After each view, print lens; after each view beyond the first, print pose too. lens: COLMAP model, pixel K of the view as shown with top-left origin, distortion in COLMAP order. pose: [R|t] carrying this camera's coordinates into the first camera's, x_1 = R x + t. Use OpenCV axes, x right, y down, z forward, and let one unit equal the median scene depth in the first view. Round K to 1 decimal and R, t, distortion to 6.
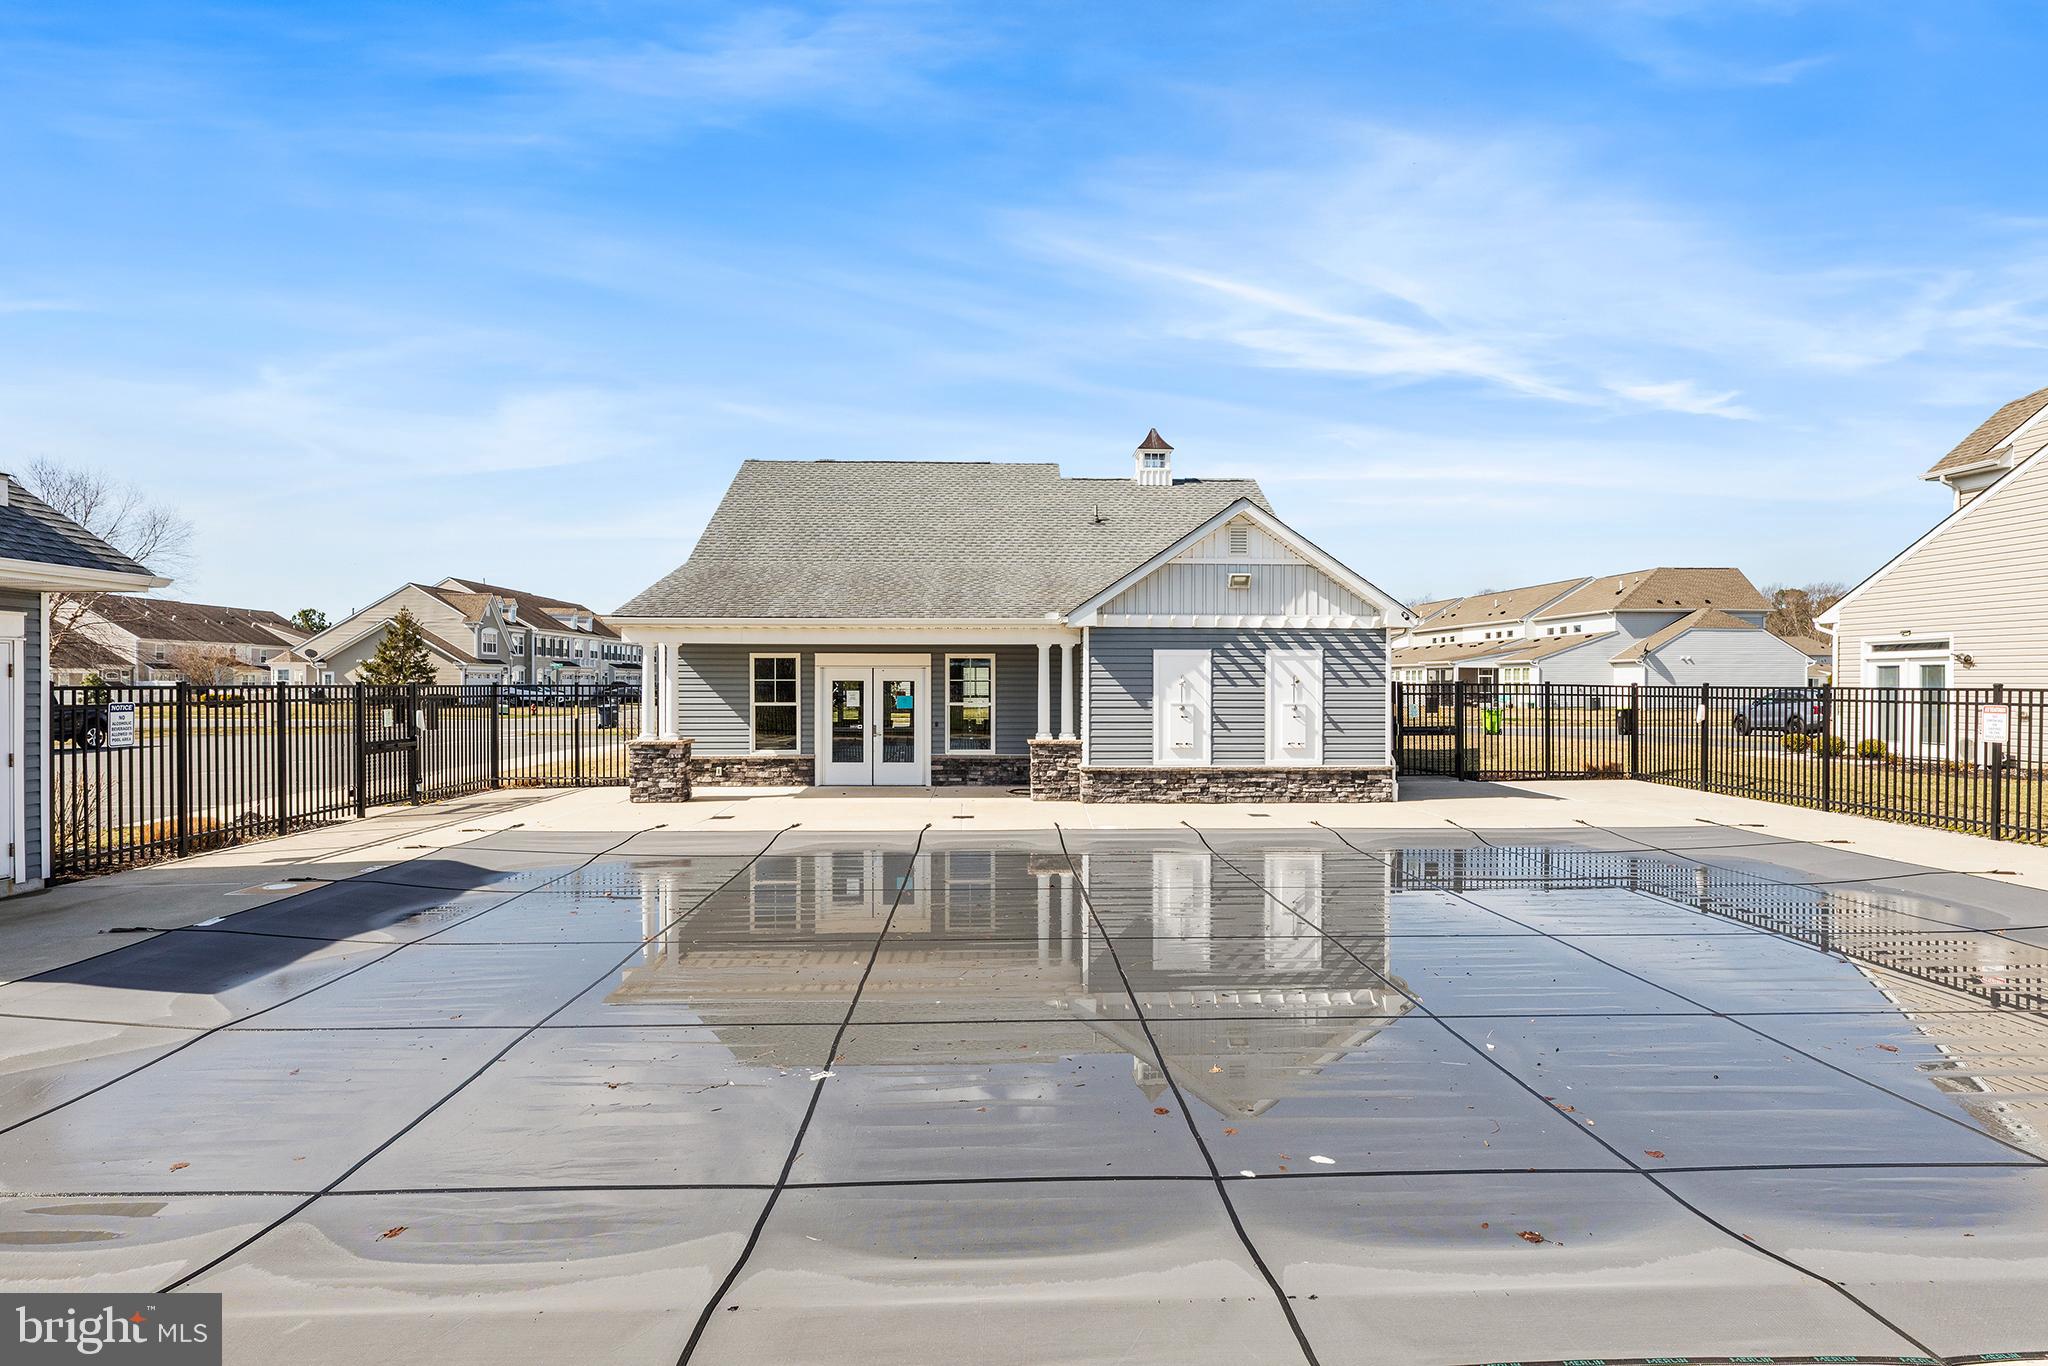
lens RADIAL K [[955.1, 0, 1022.2], [0, 955.1, 685.3], [0, 0, 1]] dist [-0.001312, 0.000053]
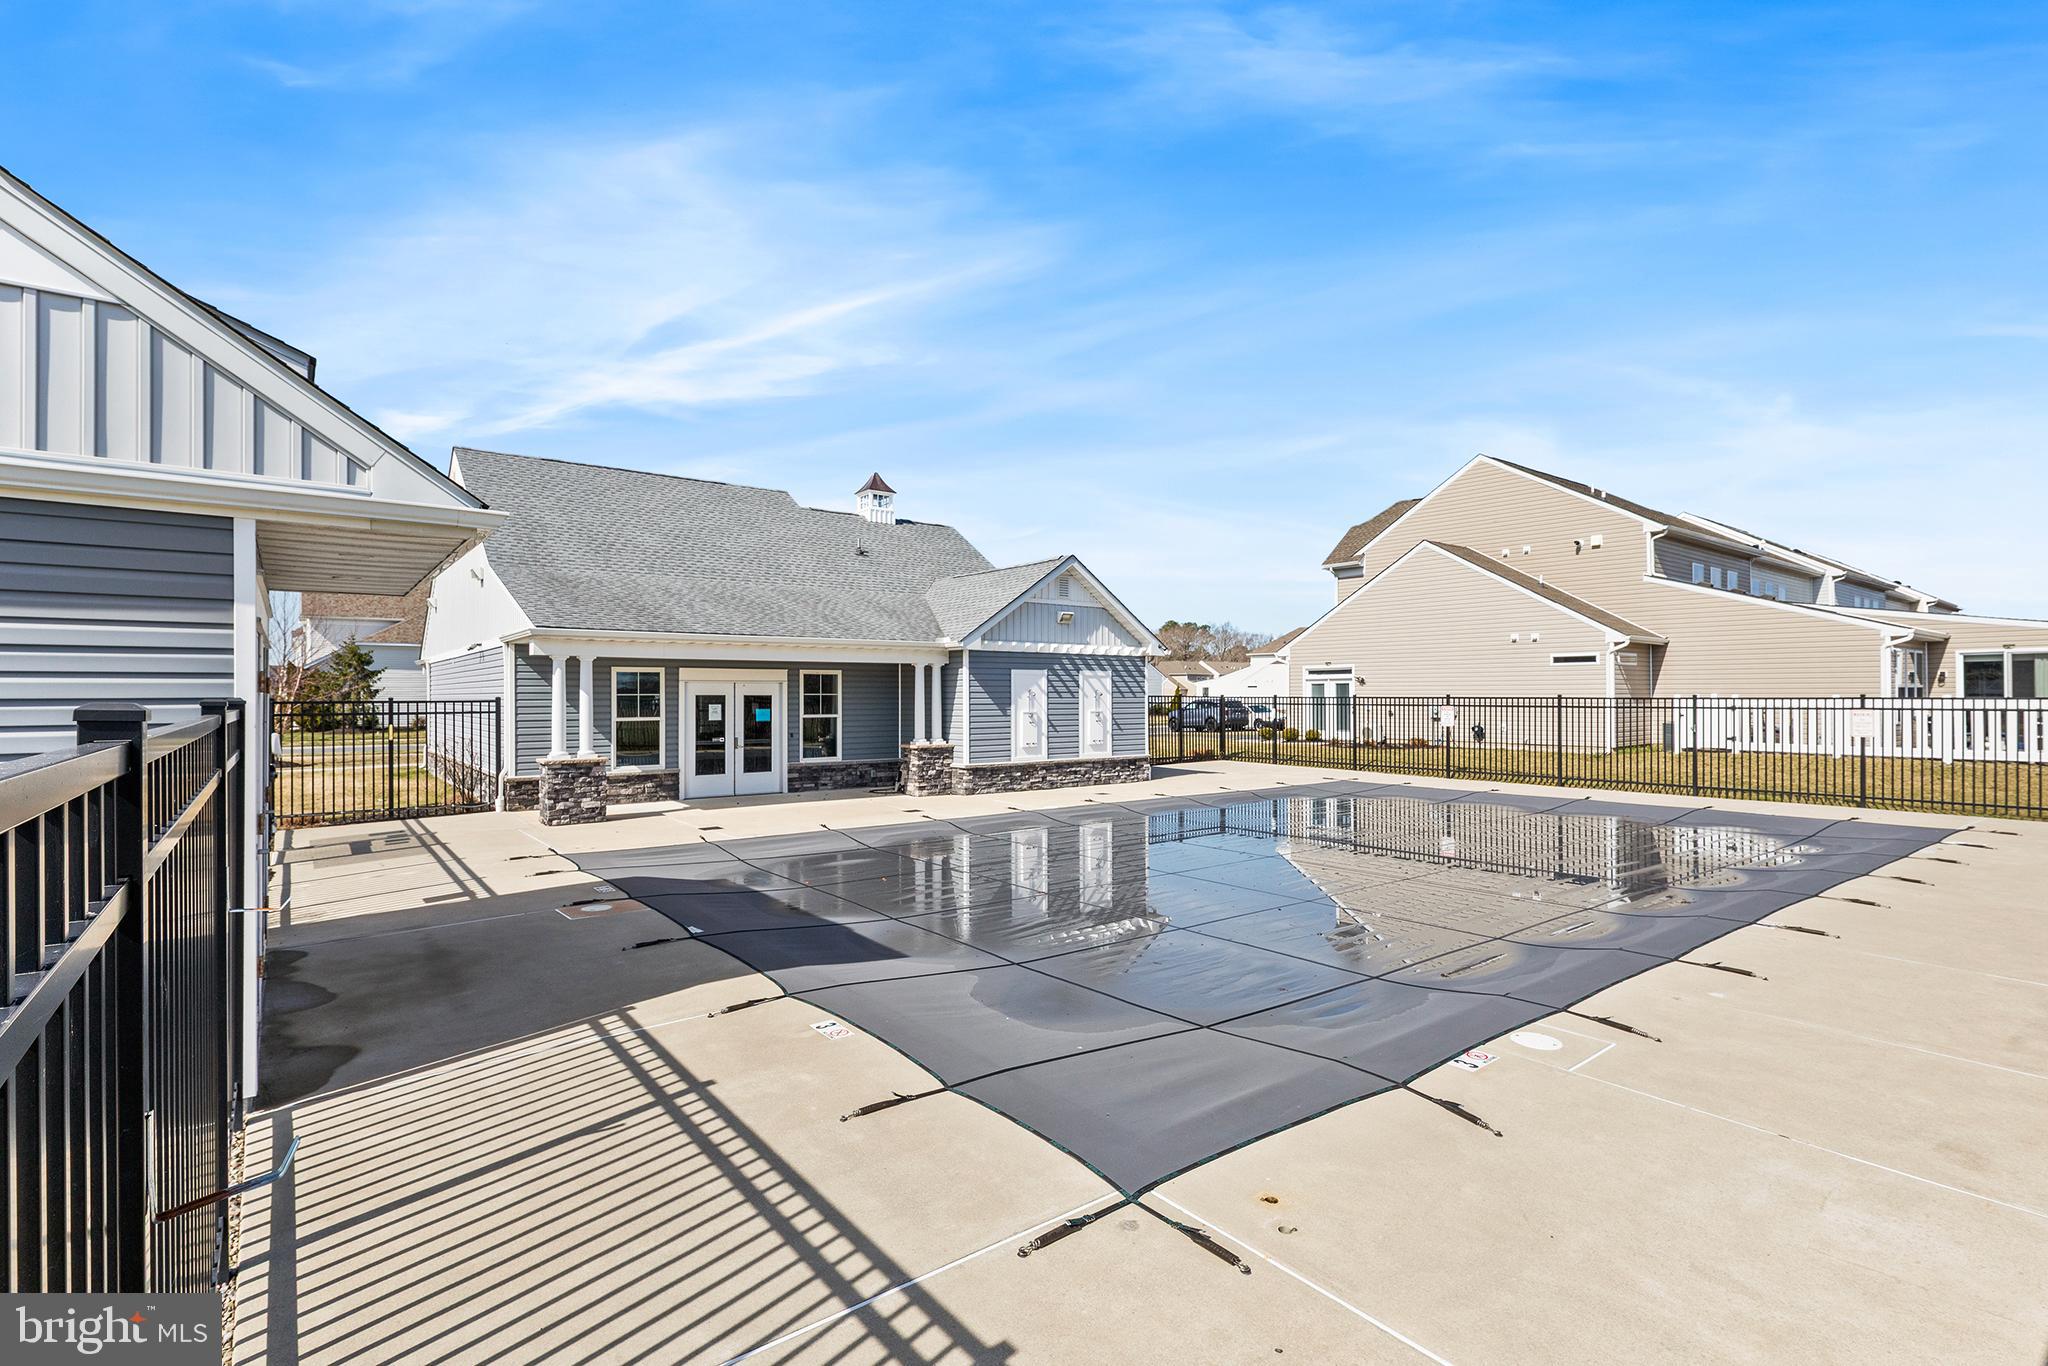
lens RADIAL K [[955.1, 0, 1013.2], [0, 955.1, 690.1], [0, 0, 1]] dist [-0.001312, 0.000053]
pose [[0.815284, -0.000241, 0.579061, -0.571268], [0.005400, 0.999960, -0.007186, -0.001019], [-0.579036, 0.008986, 0.815252, -0.025841]]
